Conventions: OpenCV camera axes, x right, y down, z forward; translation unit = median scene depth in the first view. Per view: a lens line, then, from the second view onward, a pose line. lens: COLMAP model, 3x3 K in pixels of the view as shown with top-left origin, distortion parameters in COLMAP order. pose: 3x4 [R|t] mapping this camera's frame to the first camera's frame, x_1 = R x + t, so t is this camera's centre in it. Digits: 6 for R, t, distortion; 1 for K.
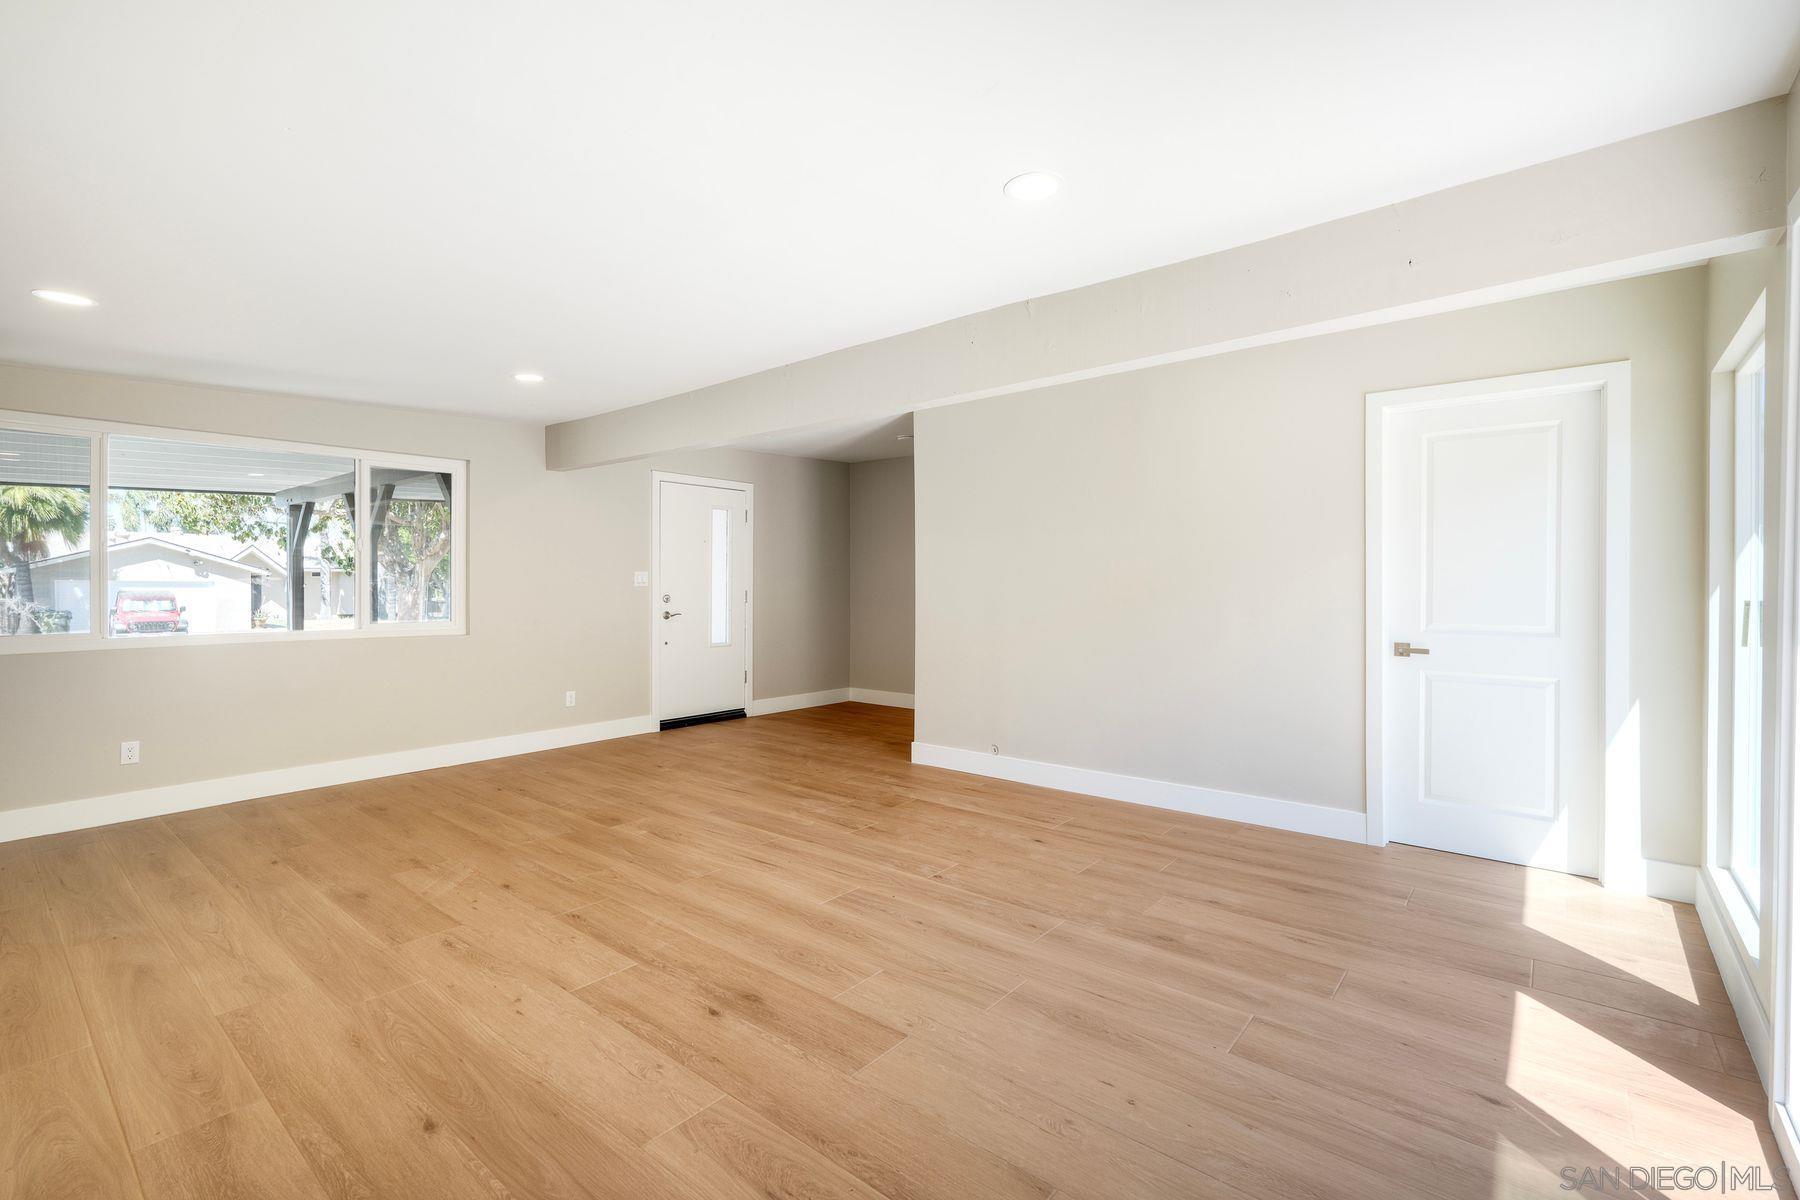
lens RADIAL K [[770.4, 0, 900.0], [0, 770.4, 600.0], [0, 0, 1]] dist [-0.000273, -0.000116]
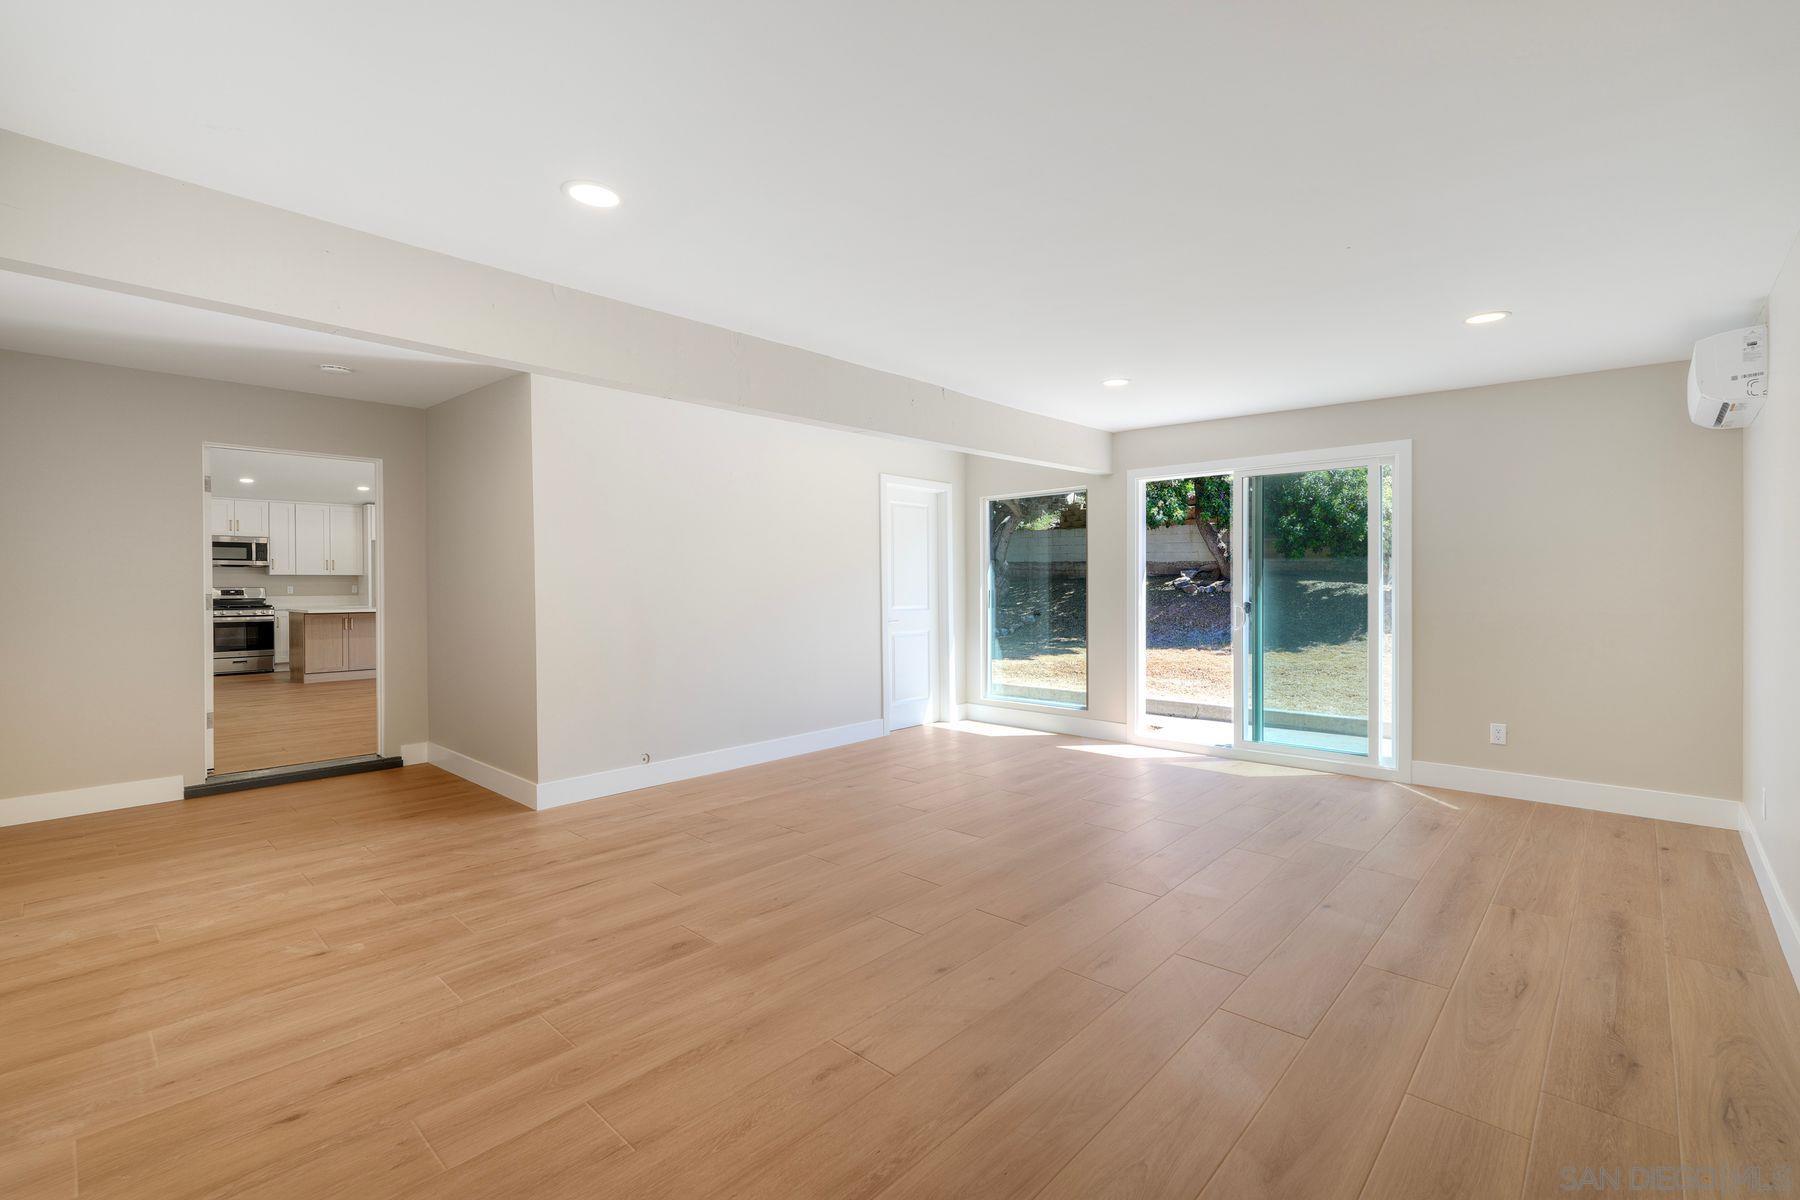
lens RADIAL K [[789.6, 0, 891.4], [0, 789.6, 582.9], [0, 0, 1]] dist [0.002380, 0.000356]
pose [[0.063222, 0.008988, 0.997959, -1.022989], [0.028861, 0.999525, -0.010831, -0.003160], [-0.997582, 0.029487, 0.062933, 0.778789]]
